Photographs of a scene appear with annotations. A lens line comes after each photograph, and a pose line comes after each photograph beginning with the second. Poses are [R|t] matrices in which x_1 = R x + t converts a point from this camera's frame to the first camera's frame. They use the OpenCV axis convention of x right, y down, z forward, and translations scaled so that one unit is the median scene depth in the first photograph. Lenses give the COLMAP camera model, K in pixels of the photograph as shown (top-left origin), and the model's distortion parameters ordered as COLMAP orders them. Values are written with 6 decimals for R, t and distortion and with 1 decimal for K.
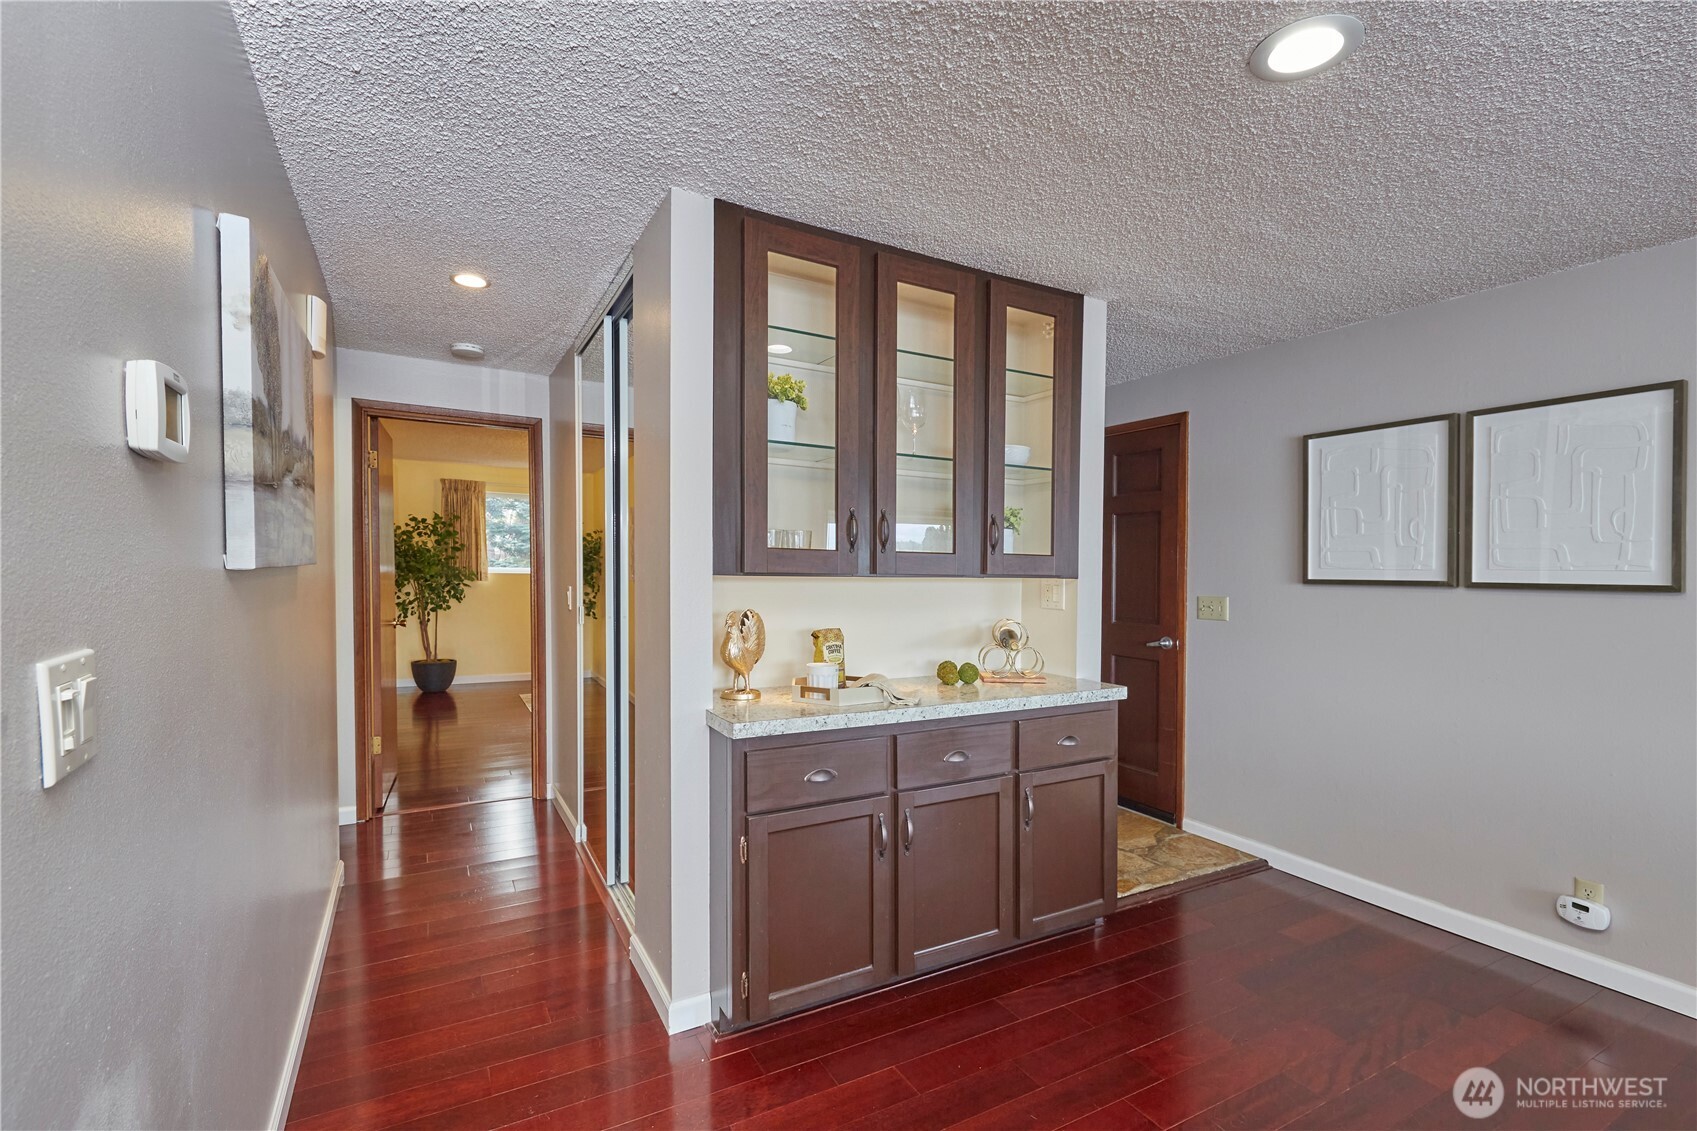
lens RADIAL K [[735.9, 0, 804.7], [0, 735.9, 566.2], [0, 0, 1]] dist [0.000149, 0.000082]
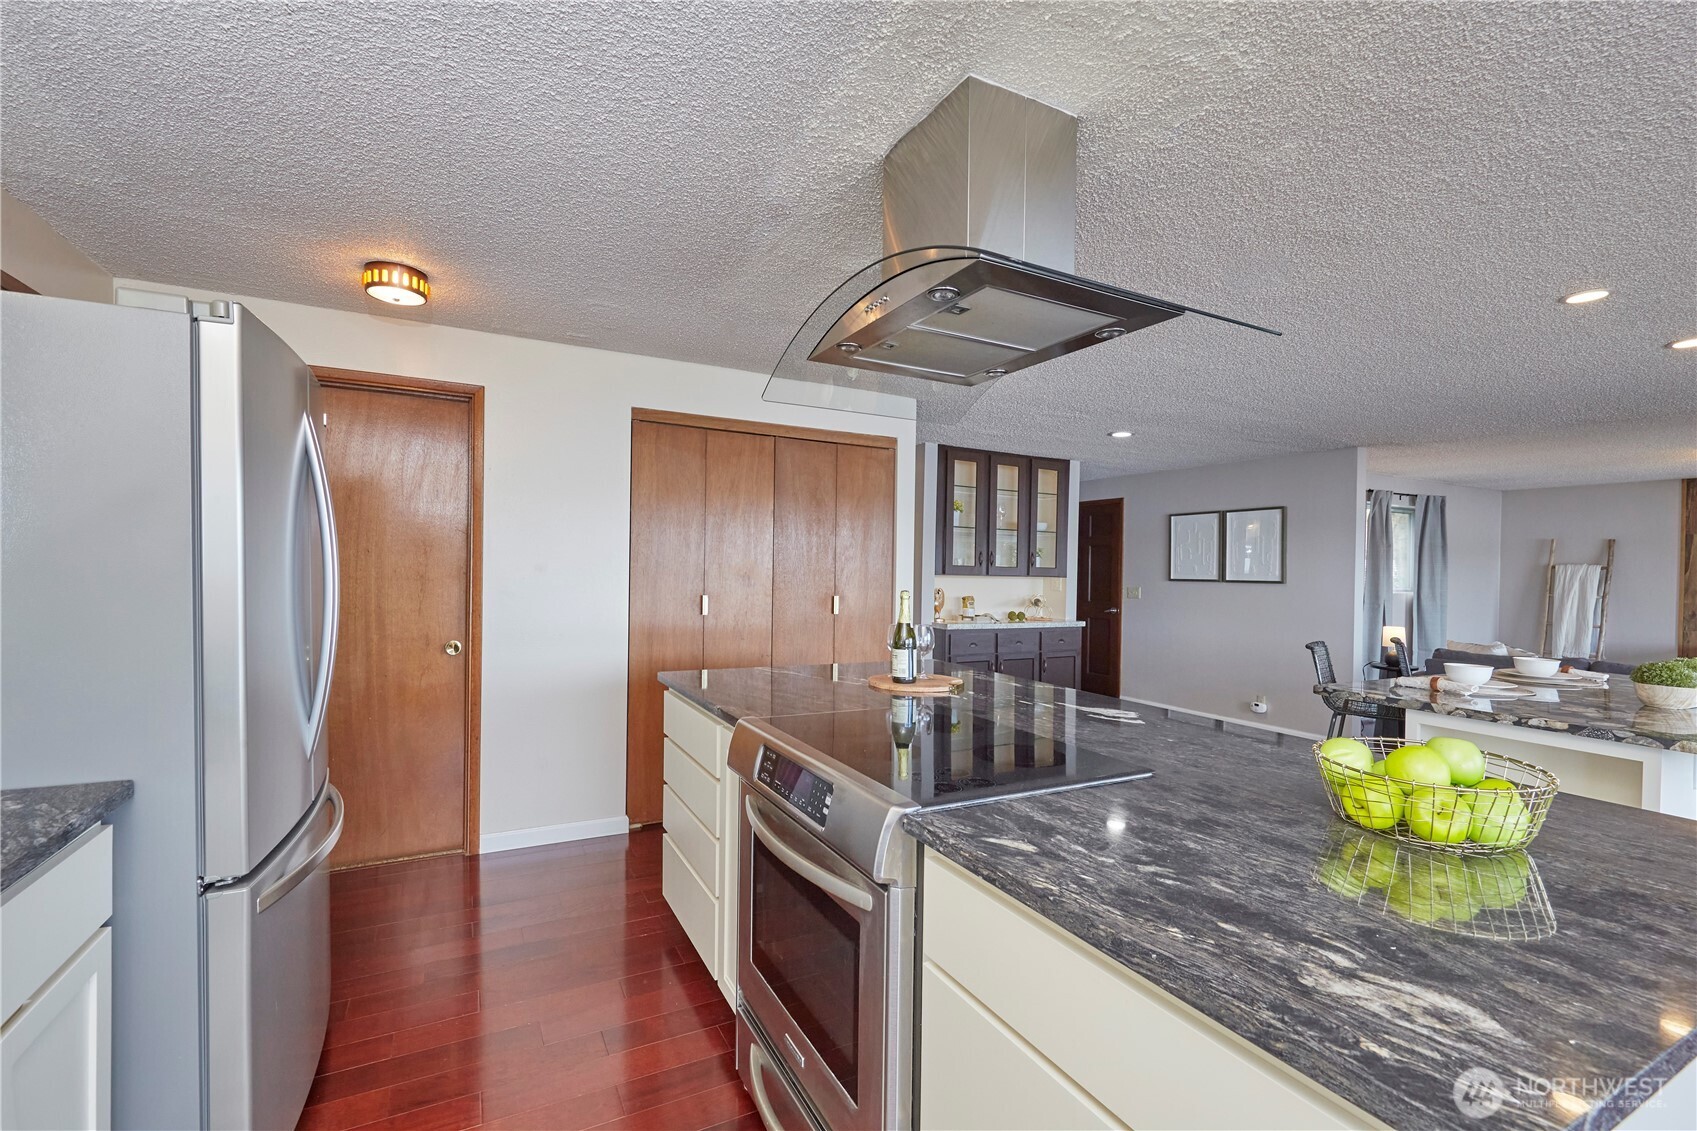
lens RADIAL K [[718.9, 0, 844.5], [0, 718.9, 575.7], [0, 0, 1]] dist [0.000612, -0.000009]
pose [[0.999767, 0.007233, 0.020359, -0.471077], [-0.007413, 0.999934, 0.008764, -0.004710], [-0.020294, -0.008913, 0.999754, -1.565276]]
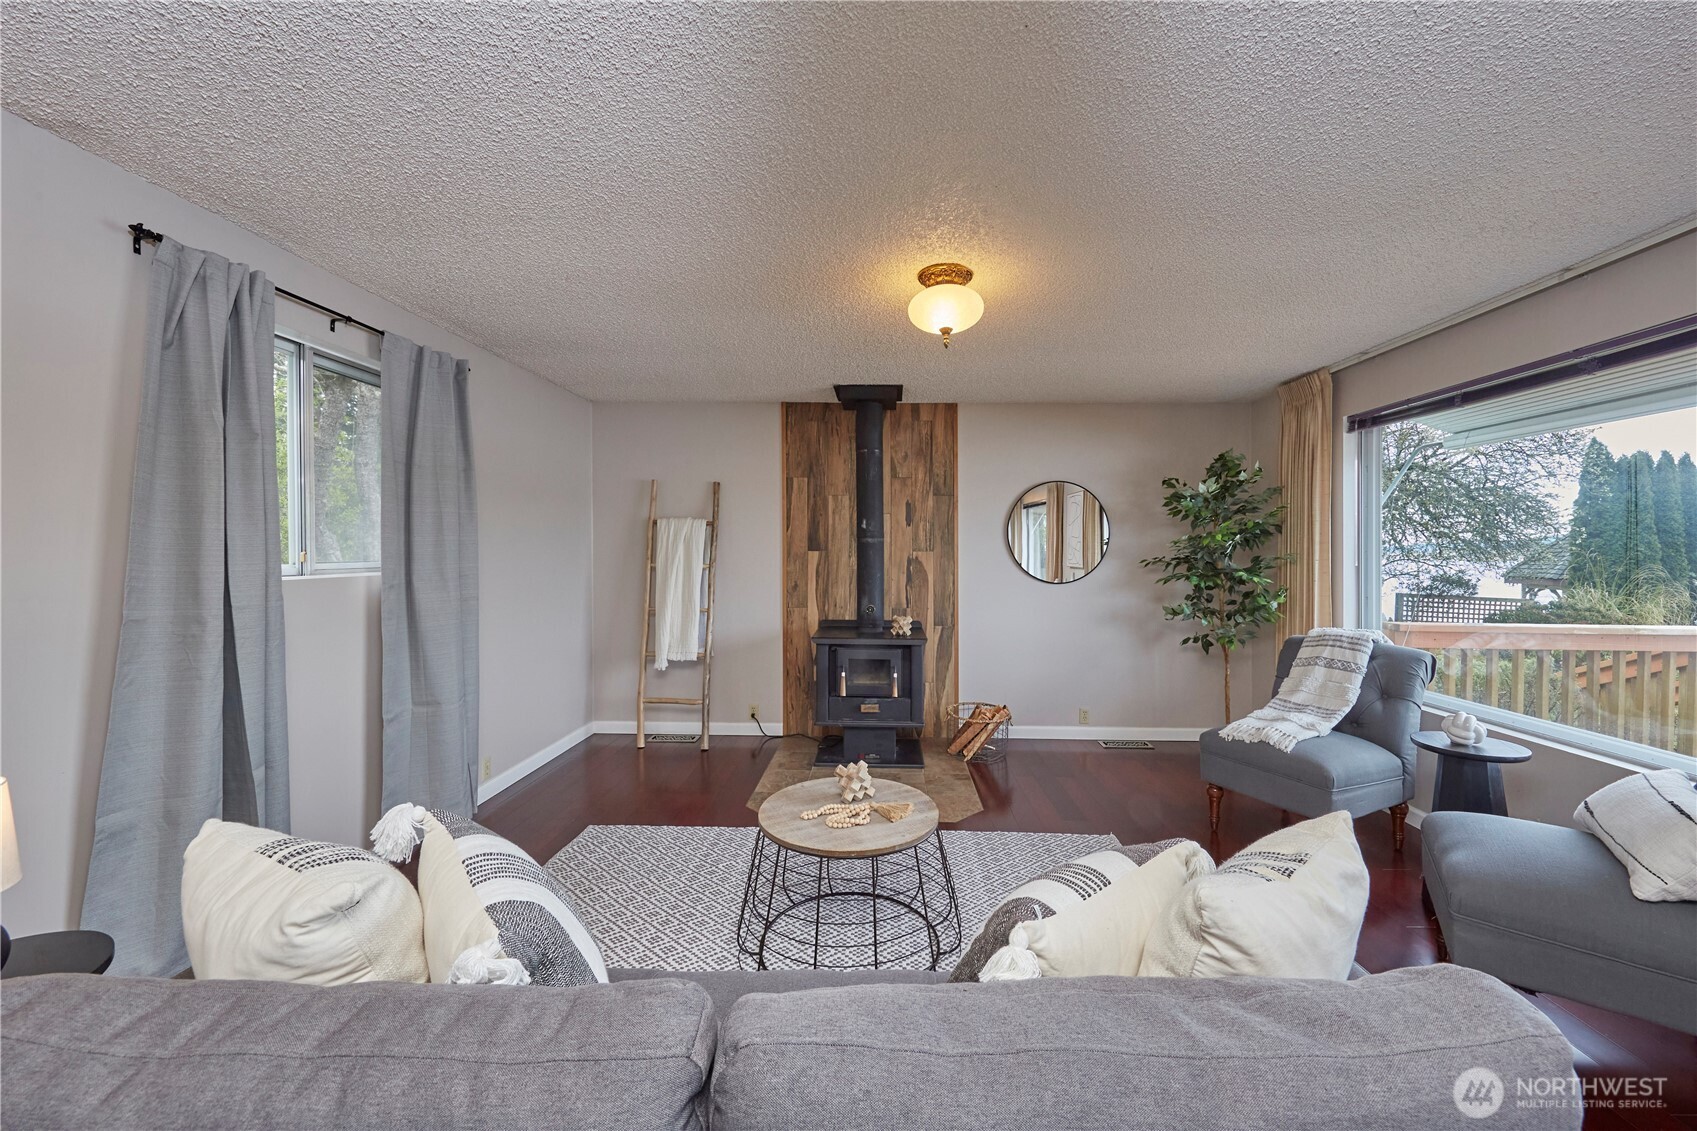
lens RADIAL K [[655.2, 0, 854.5], [0, 655.2, 548.9], [0, 0, 1]] dist [0.000979, -0.000076]
pose [[0.492073, -0.006838, 0.870527, 1.459187], [0.005777, 0.999973, 0.004590, 0.034310], [-0.870535, 0.002770, 0.492099, 0.207786]]
